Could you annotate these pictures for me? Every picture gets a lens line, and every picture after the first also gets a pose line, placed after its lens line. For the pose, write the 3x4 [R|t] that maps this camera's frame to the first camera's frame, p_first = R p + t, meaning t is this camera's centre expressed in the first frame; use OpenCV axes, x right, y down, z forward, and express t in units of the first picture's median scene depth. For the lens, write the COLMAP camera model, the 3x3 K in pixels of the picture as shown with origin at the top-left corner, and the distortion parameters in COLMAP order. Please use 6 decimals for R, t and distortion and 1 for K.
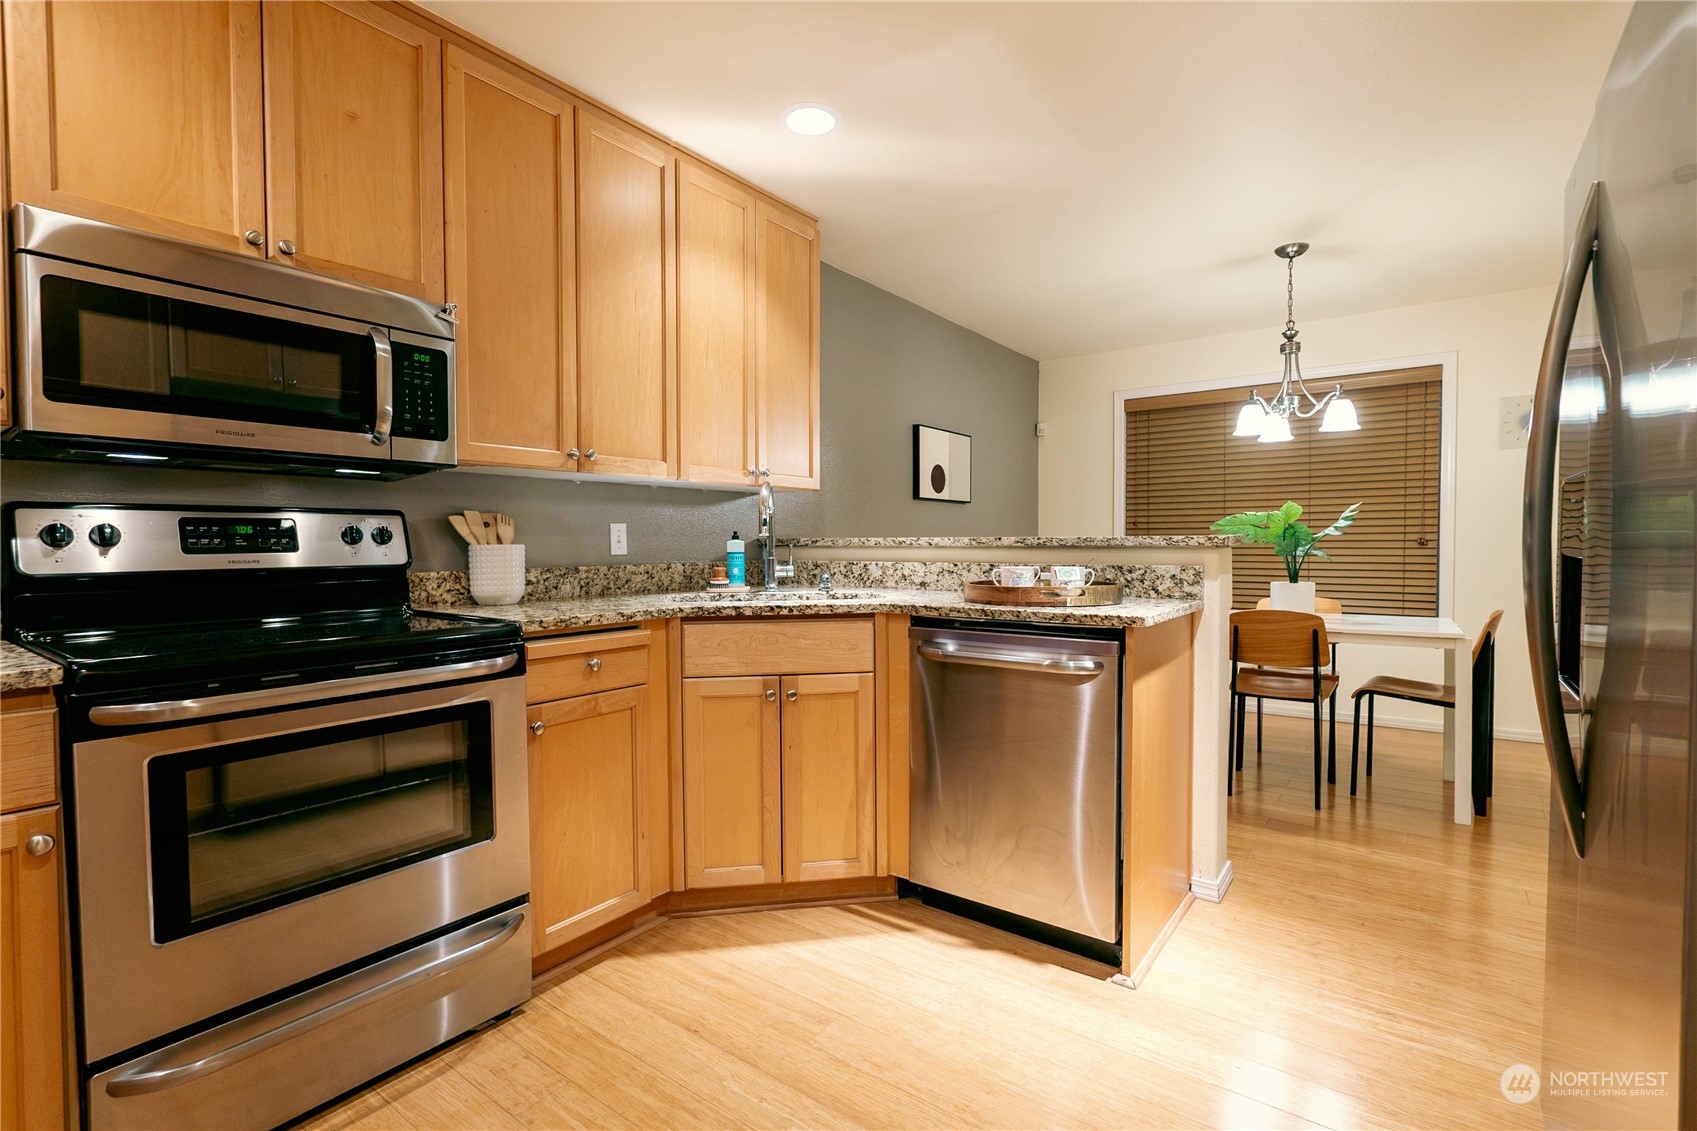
lens RADIAL K [[780.7, 0, 848.5], [0, 780.7, 565.5], [0, 0, 1]] dist [0.007322, 0.000345]
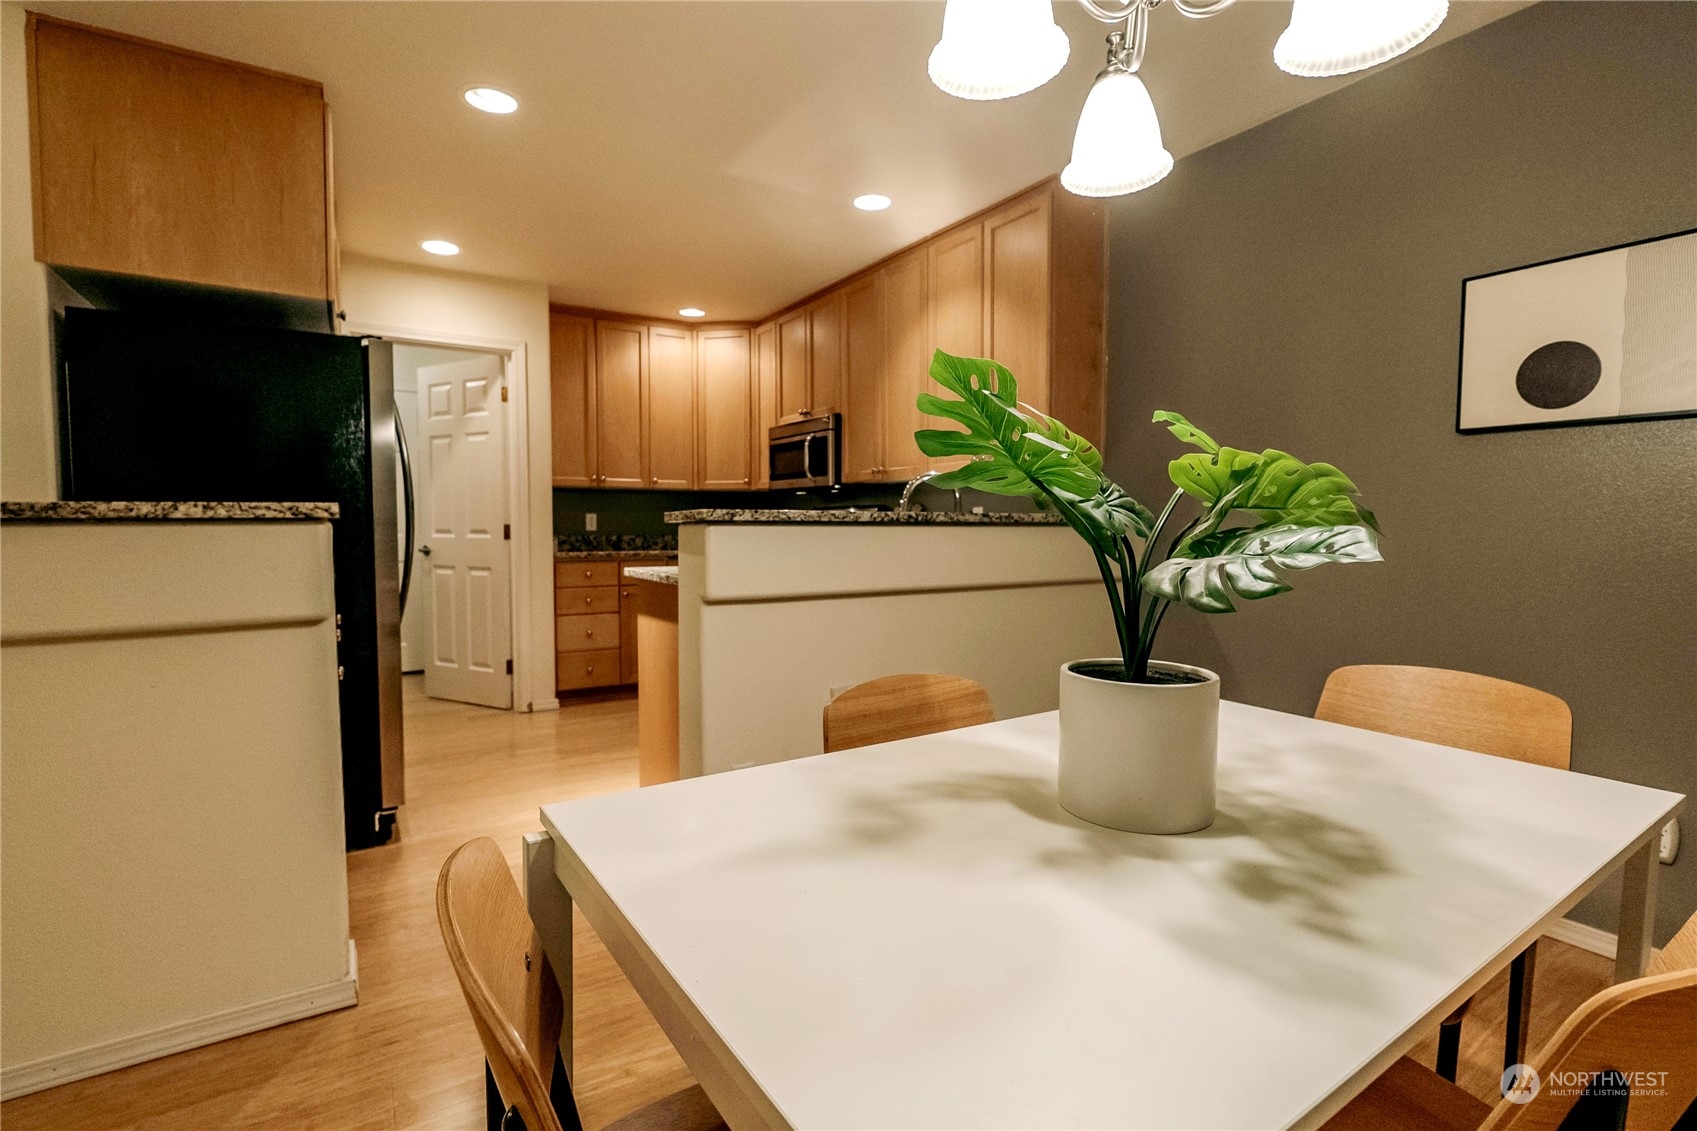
lens RADIAL K [[782.1, 0, 851.5], [0, 782.1, 571.6], [0, 0, 1]] dist [-0.002812, -0.000017]
pose [[-0.343878, 0.057699, -0.937240, 1.155624], [-0.032514, 0.996780, 0.073294, -0.036401], [0.938451, 0.055678, -0.340895, 1.352962]]
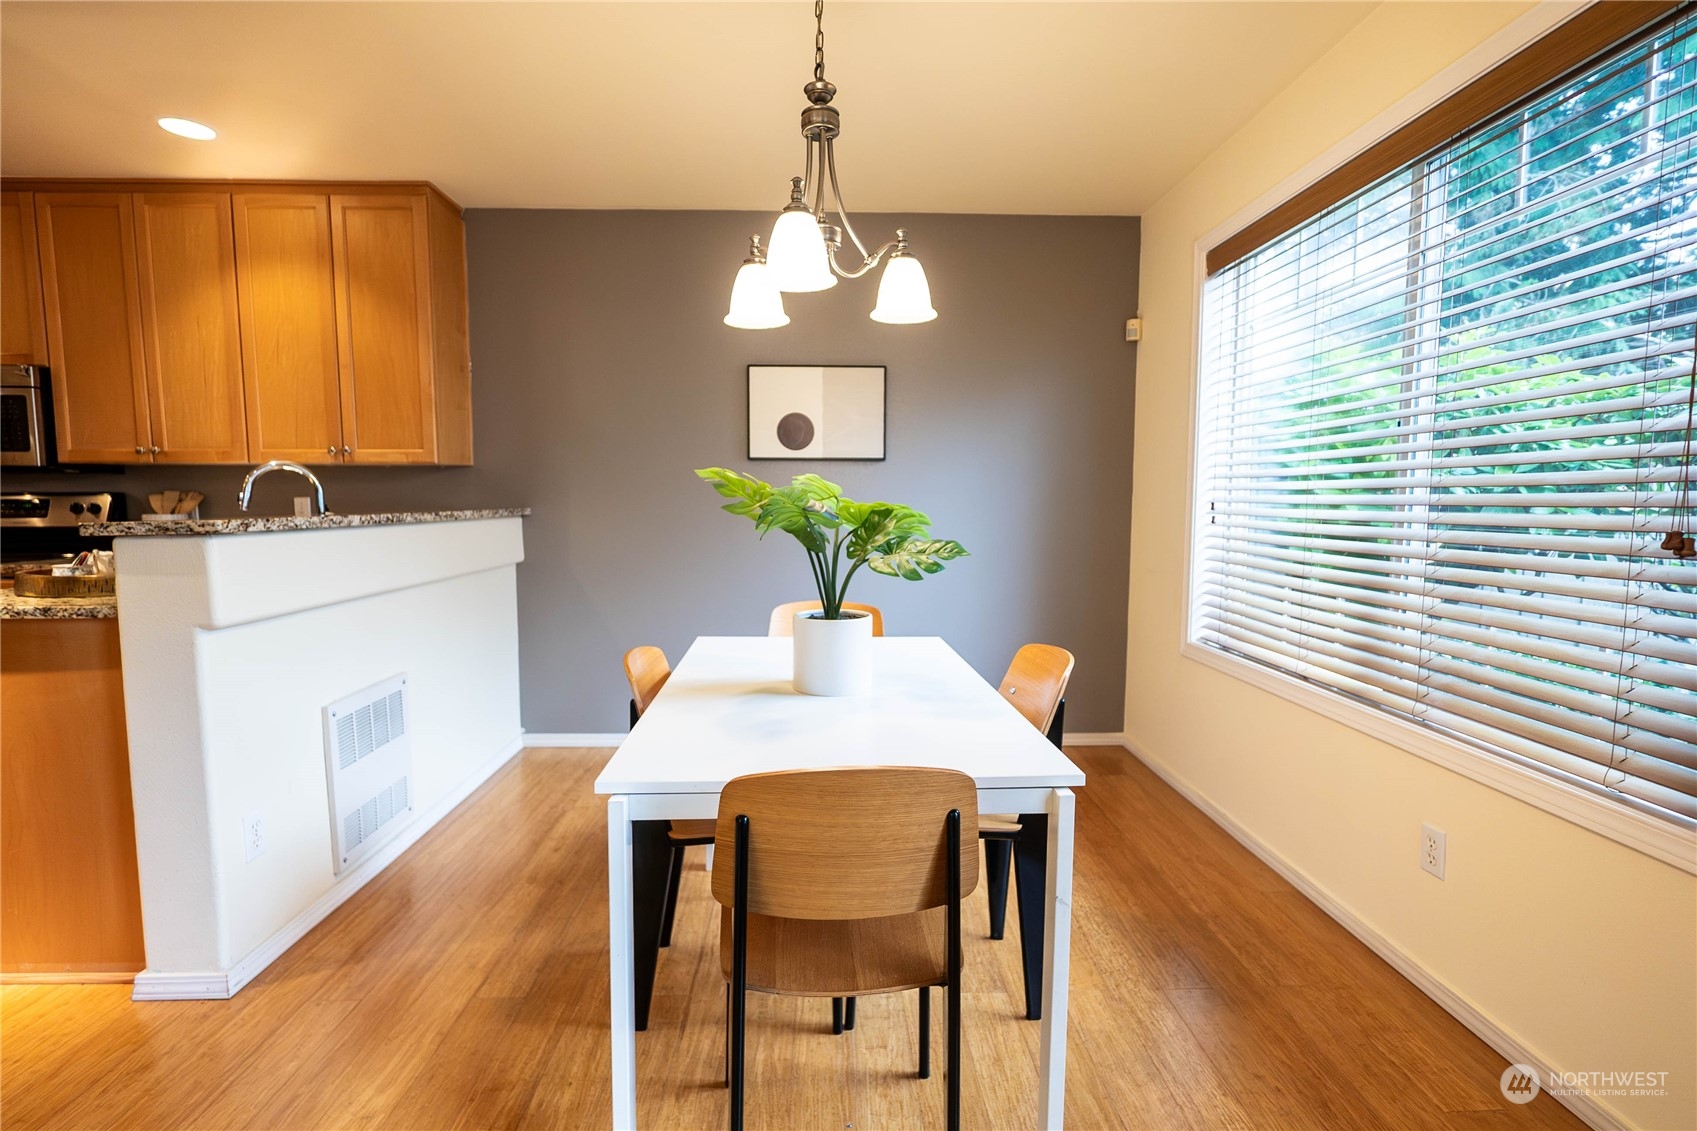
lens RADIAL K [[791.6, 0, 837.1], [0, 791.6, 568.3], [0, 0, 1]] dist [-0.003843, -0.000475]
pose [[0.622953, 0.071441, -0.778990, 1.310110], [-0.028804, 0.997241, 0.068423, -0.056336], [0.781729, -0.020187, 0.623292, 0.940650]]
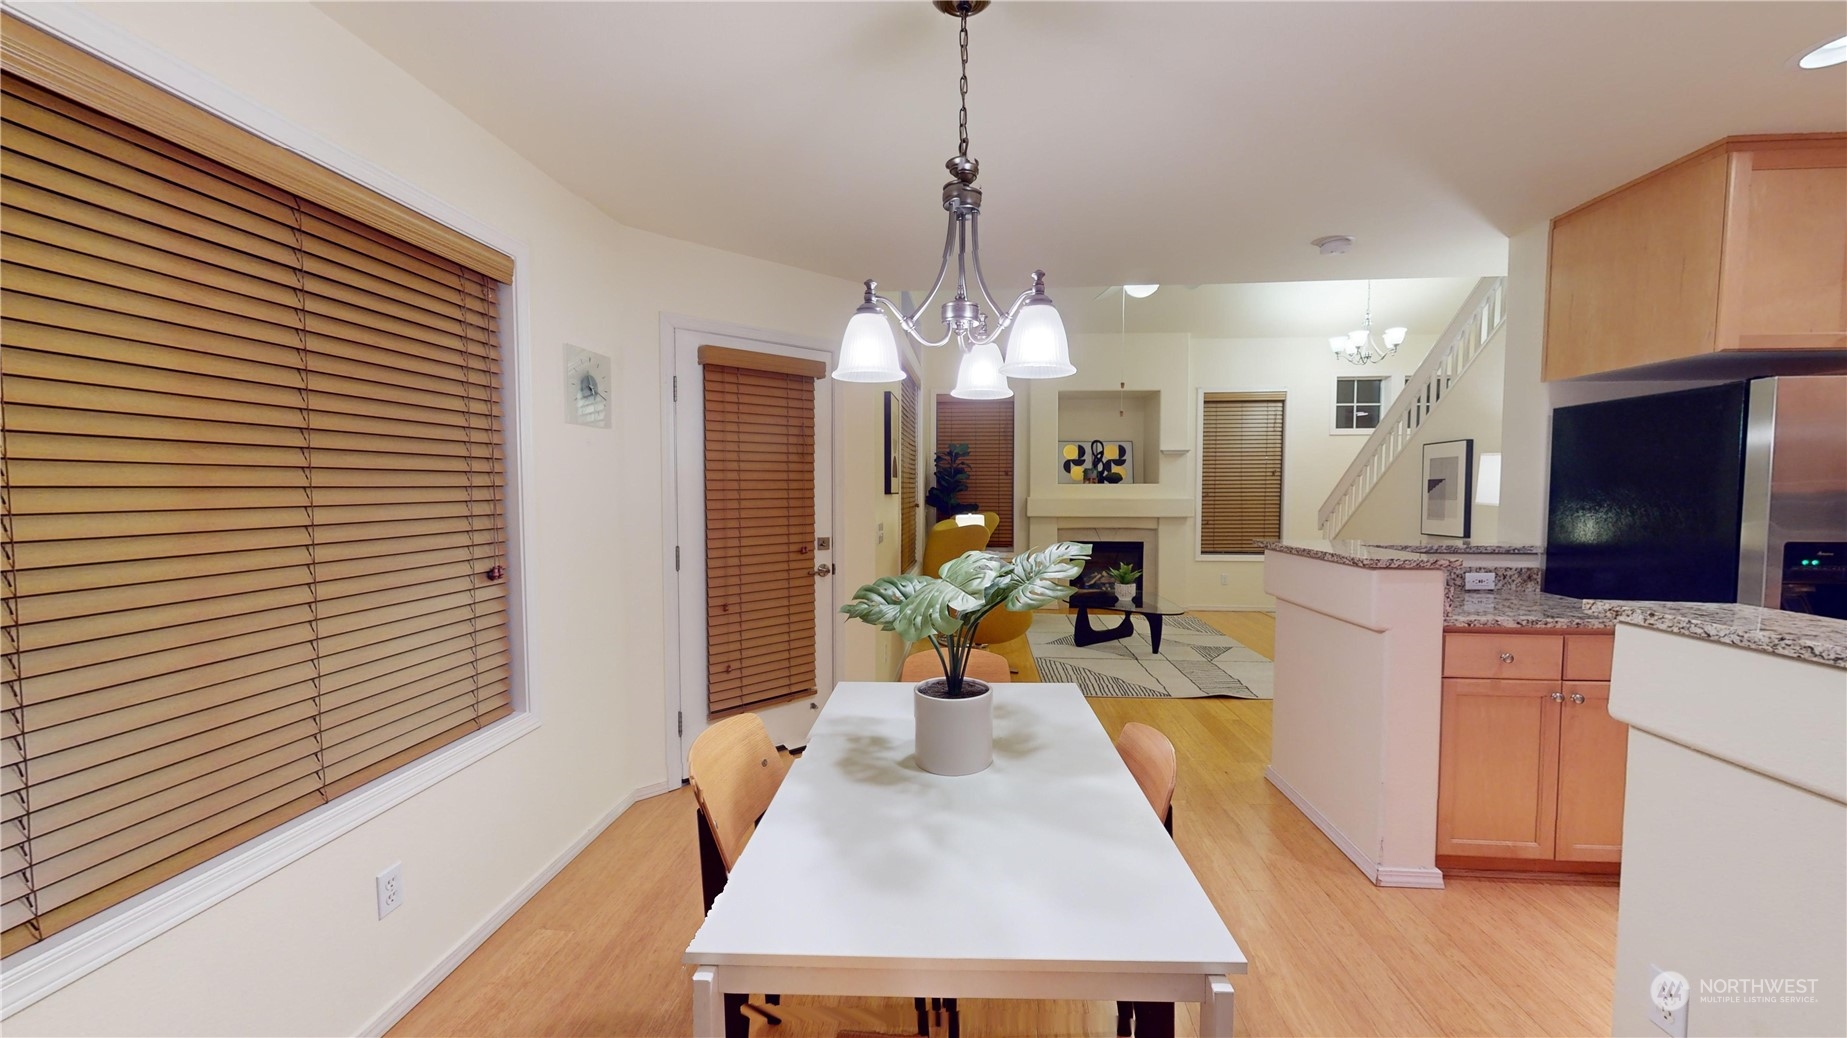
lens RADIAL K [[678.9, 0, 917.9], [0, 678.9, 521.3], [0, 0, 1]] dist [-0.000119, -0.000020]
pose [[-0.532771, -0.037382, 0.845433, 0.302921], [0.028815, 0.997643, 0.062270, -0.149470], [-0.845769, 0.057537, -0.530438, 1.692078]]
